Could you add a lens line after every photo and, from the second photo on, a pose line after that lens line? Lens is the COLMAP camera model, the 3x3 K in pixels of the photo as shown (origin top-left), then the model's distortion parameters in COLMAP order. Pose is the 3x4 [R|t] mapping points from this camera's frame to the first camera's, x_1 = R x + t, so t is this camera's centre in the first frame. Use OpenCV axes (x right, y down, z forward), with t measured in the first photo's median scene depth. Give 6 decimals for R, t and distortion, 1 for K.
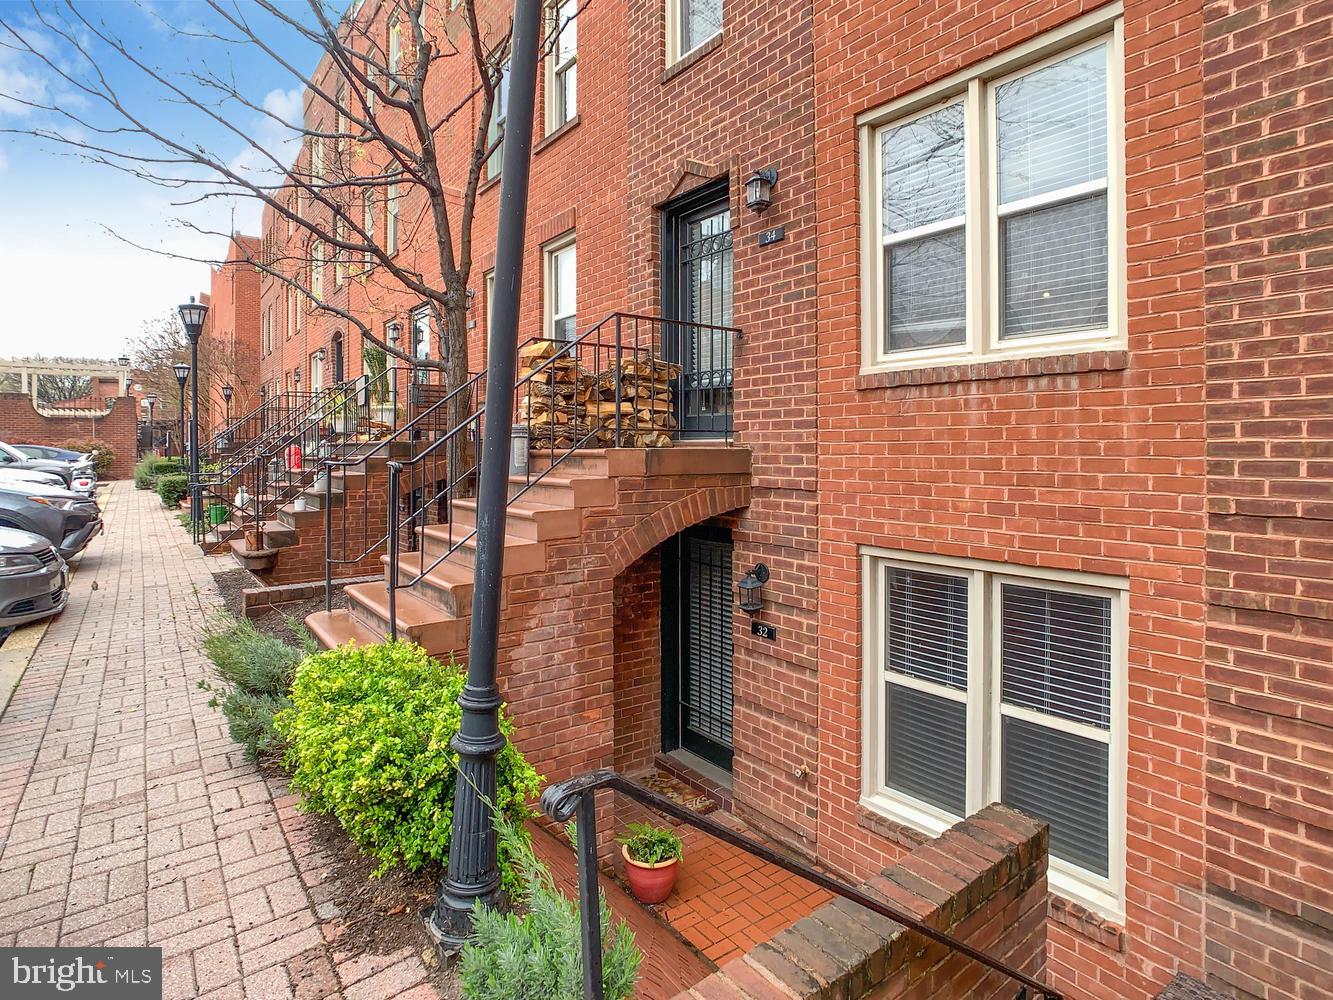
lens RADIAL K [[650.6, 0, 667.6], [0, 650.6, 500.6], [0, 0, 1]] dist [-0.006420, -0.001150]
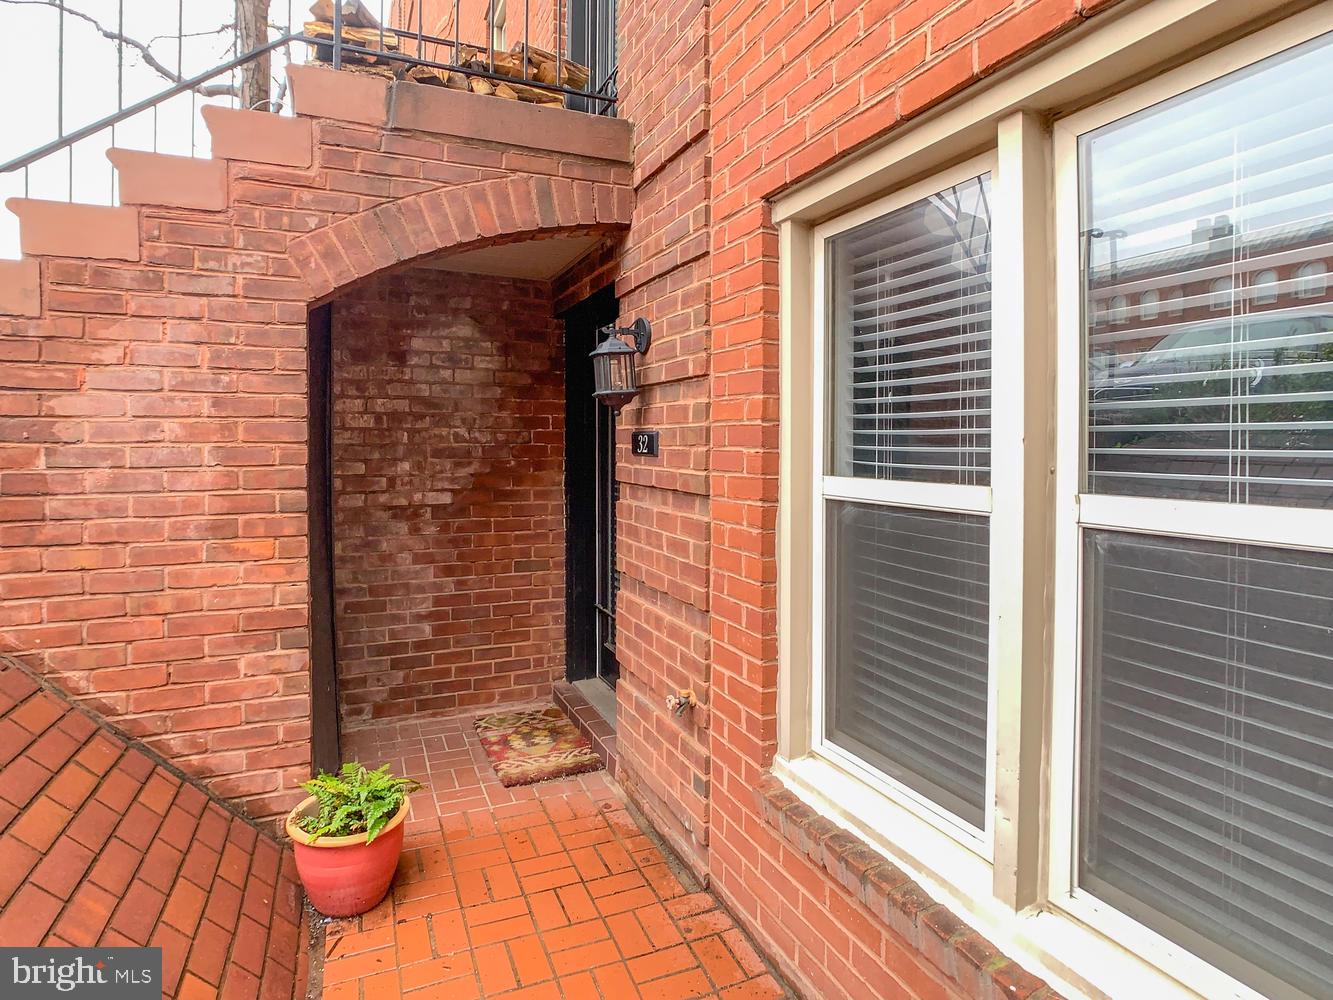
lens RADIAL K [[650.6, 0, 667.6], [0, 650.6, 493.9], [0, 0, 1]] dist [-0.006420, -0.001150]
pose [[0.969020, 0.006246, -0.246904, 0.338637], [-0.005789, 0.999980, 0.002580, 0.272118], [0.246915, -0.001071, 0.969037, 0.543407]]
